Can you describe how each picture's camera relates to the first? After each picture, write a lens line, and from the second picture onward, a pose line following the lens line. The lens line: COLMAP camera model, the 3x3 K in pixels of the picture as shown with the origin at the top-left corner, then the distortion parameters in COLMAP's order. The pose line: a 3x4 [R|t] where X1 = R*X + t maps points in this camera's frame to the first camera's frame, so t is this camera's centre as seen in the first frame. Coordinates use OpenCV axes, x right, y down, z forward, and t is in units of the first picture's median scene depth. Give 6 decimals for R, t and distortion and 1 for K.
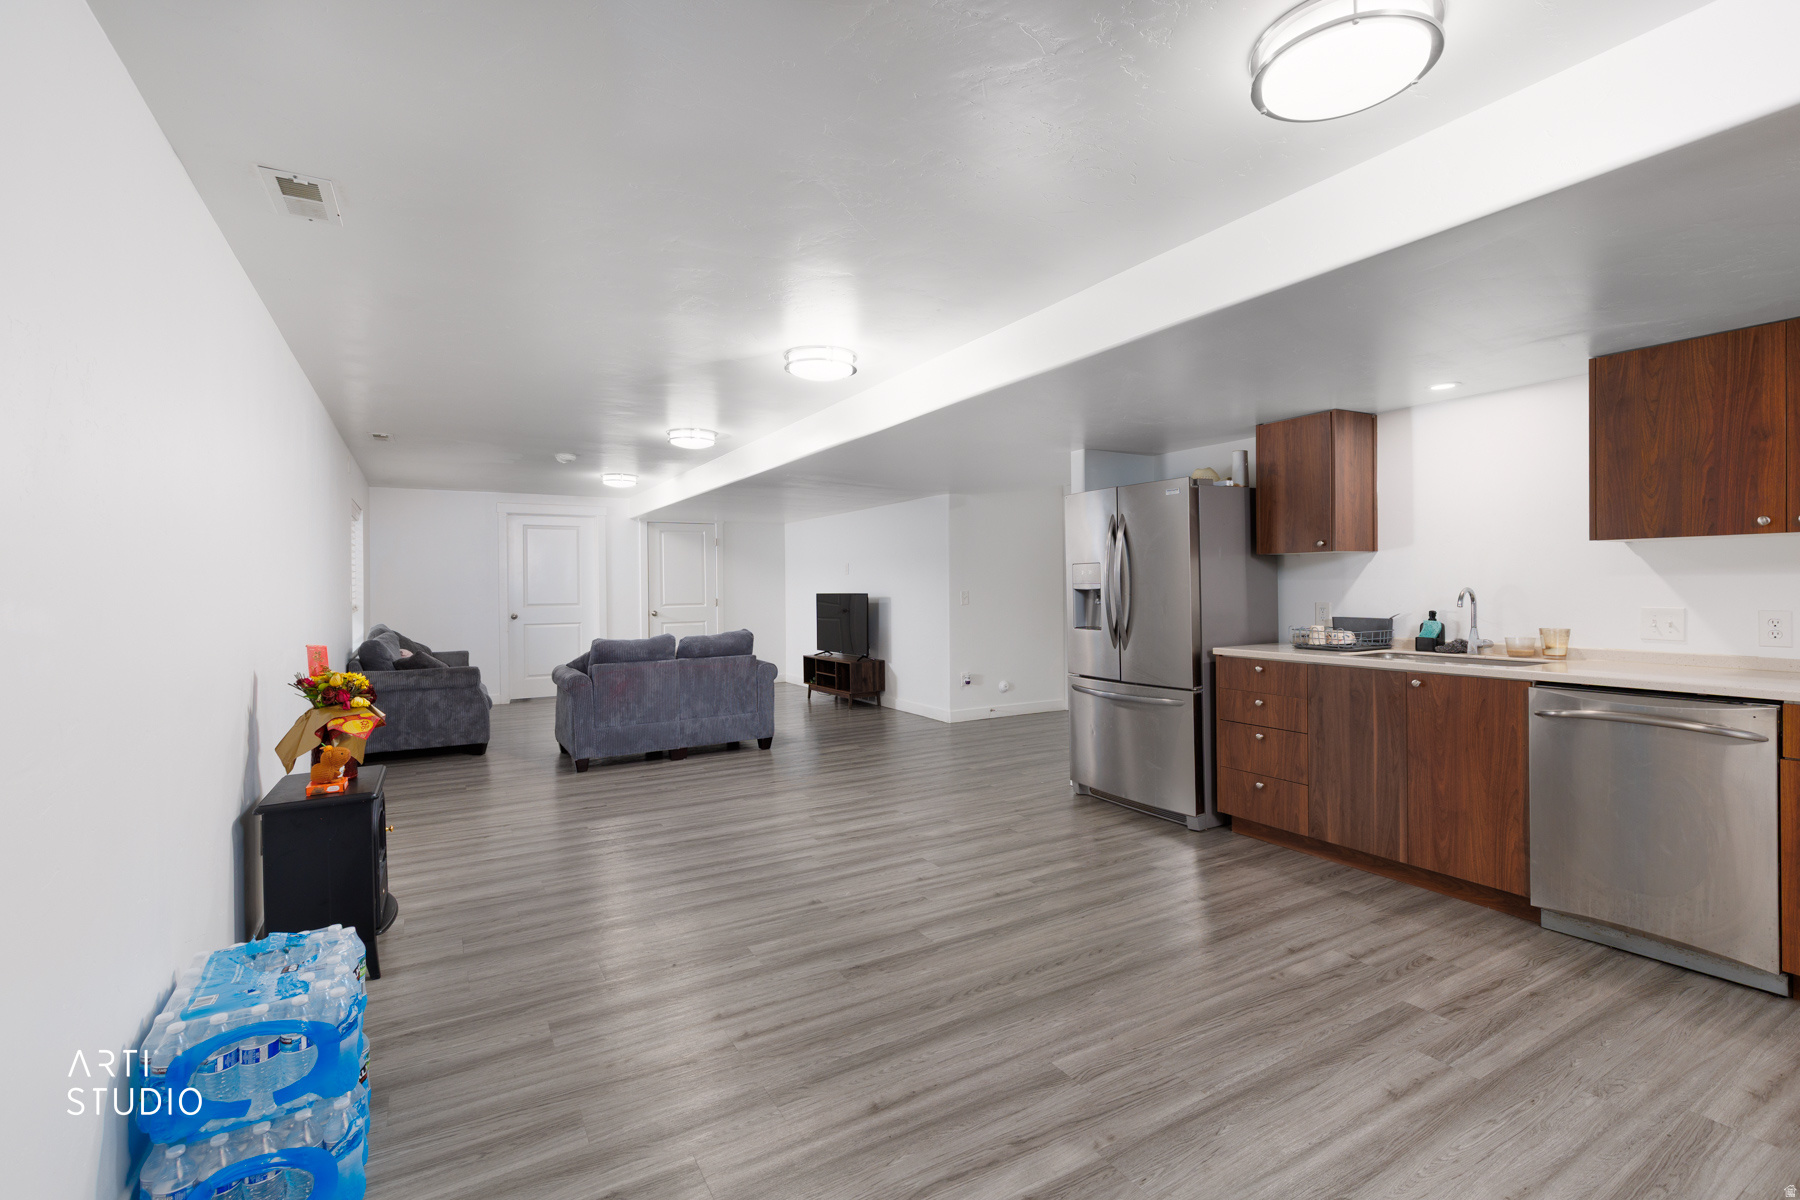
lens RADIAL K [[812.2, 0, 907.6], [0, 812.2, 592.6], [0, 0, 1]] dist [0.008486, -0.000142]
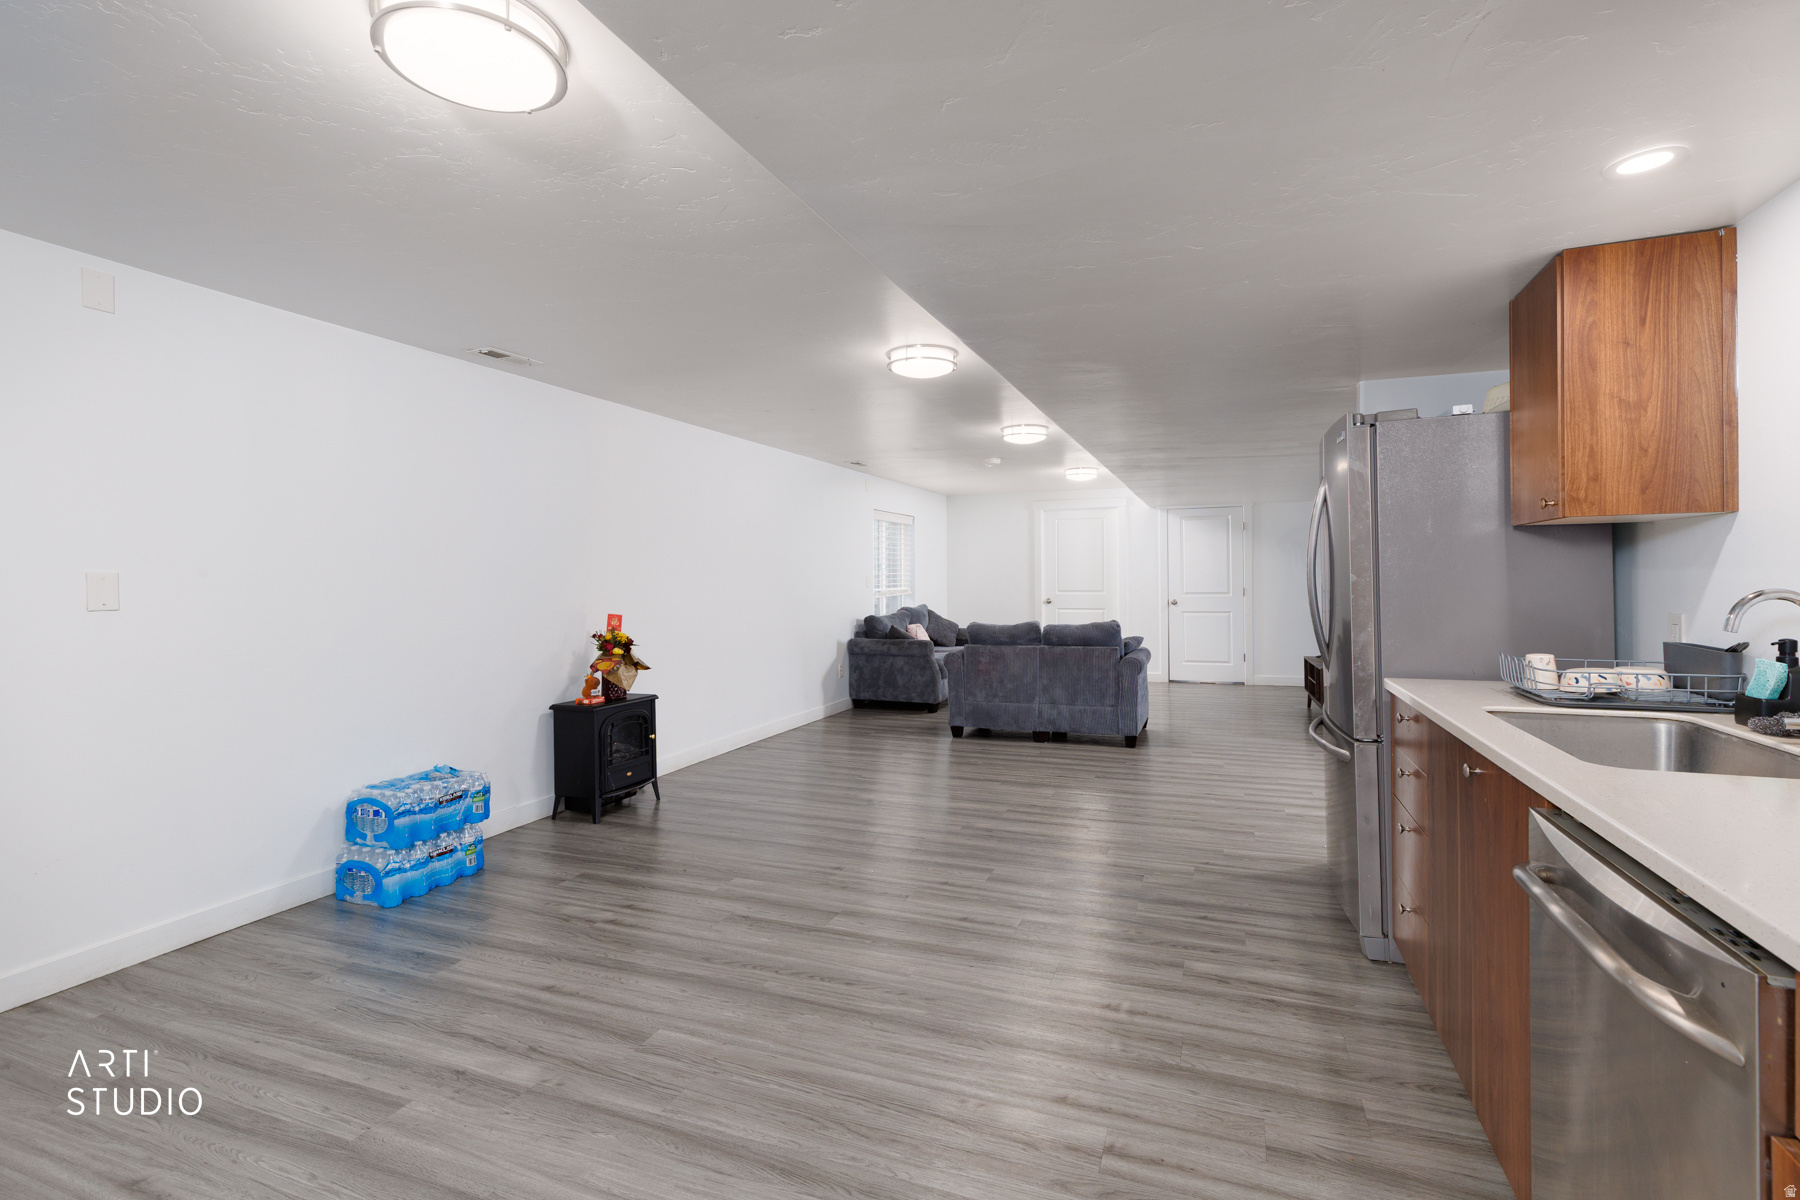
lens RADIAL K [[819.5, 0, 906.0], [0, 819.5, 594.3], [0, 0, 1]] dist [0.003731, 0.000043]
pose [[0.625305, 0.020789, -0.780103, 0.708307], [-0.005160, 0.999733, 0.022506, -0.011935], [0.780363, -0.010048, 0.625246, 0.342643]]
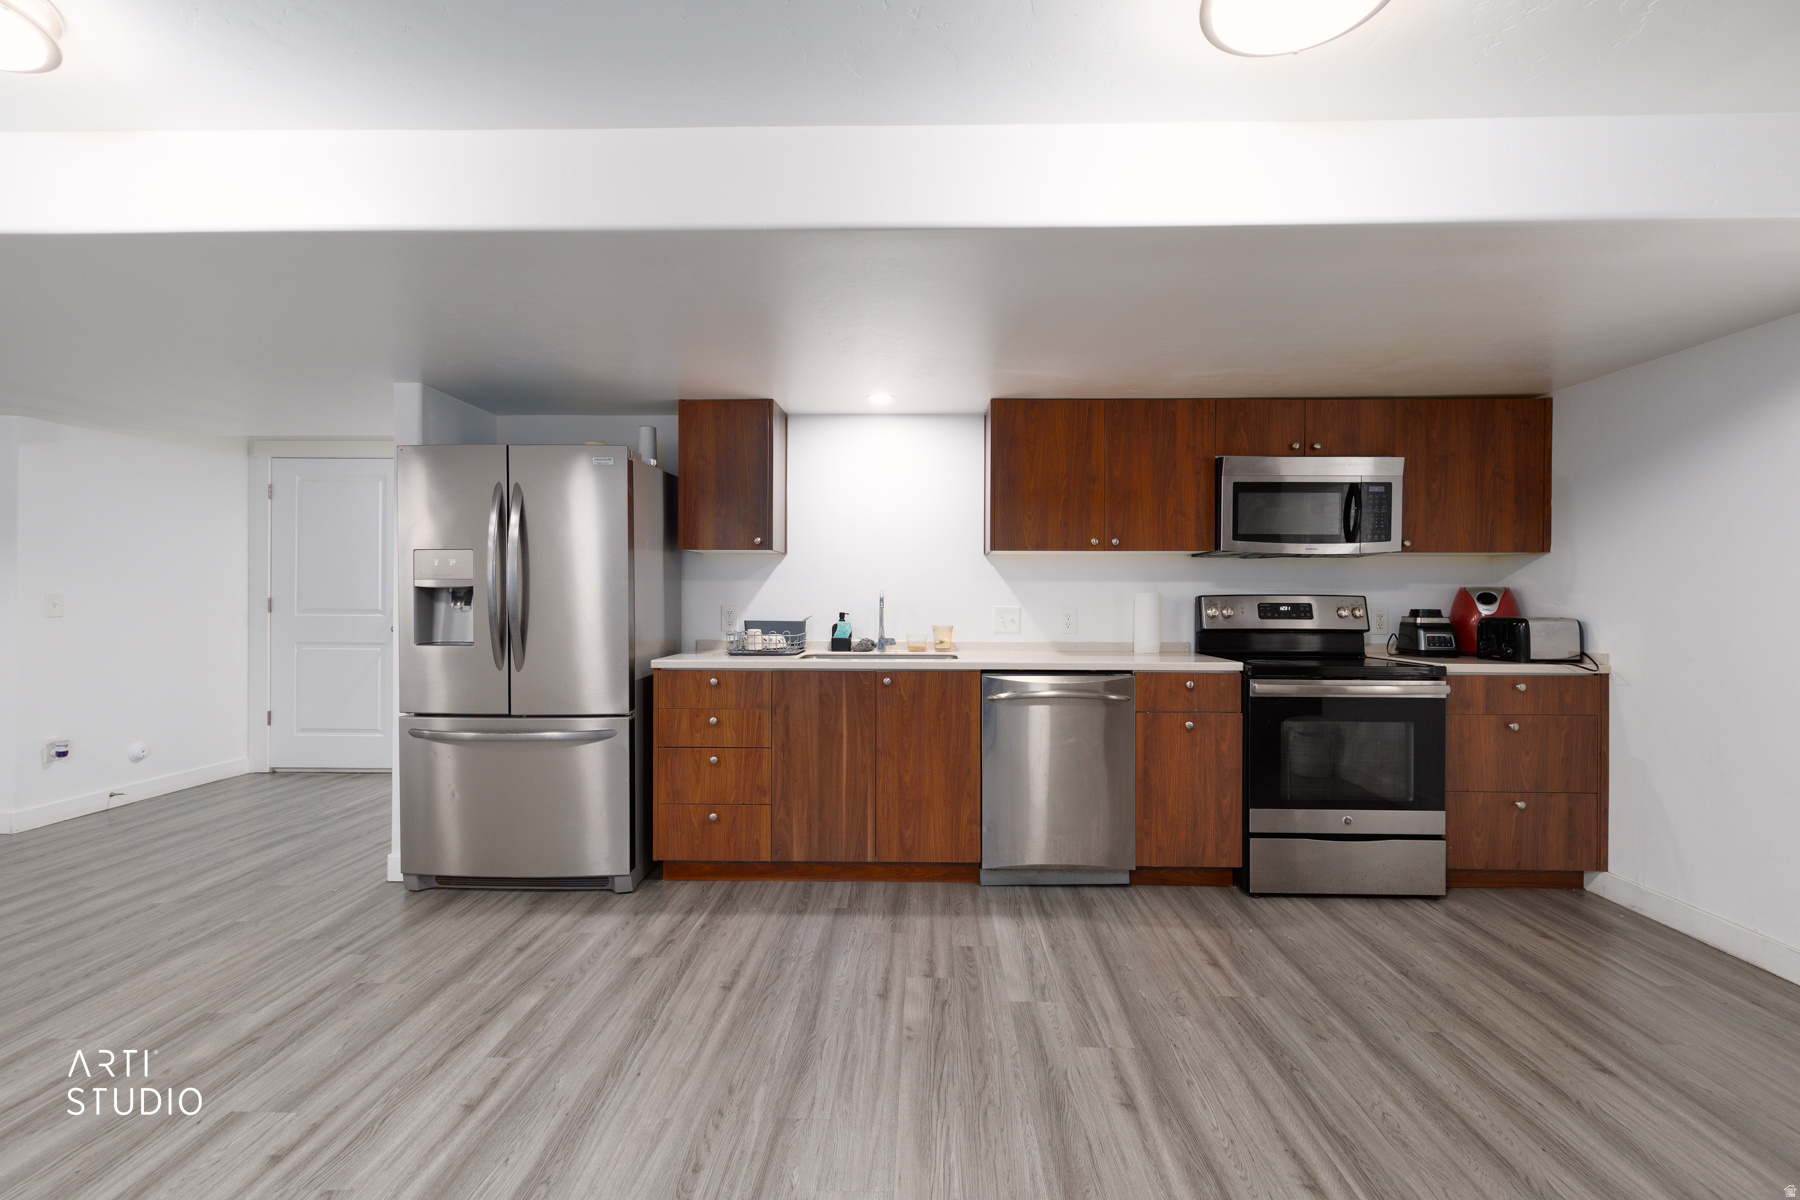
lens RADIAL K [[812.2, 0, 907.6], [0, 812.2, 592.6], [0, 0, 1]] dist [0.008486, -0.000142]
pose [[0.529954, 0.011365, 0.847950, -0.200257], [-0.000324, 0.999913, -0.013200, 0.011603], [-0.848026, 0.006721, 0.529911, 0.385613]]
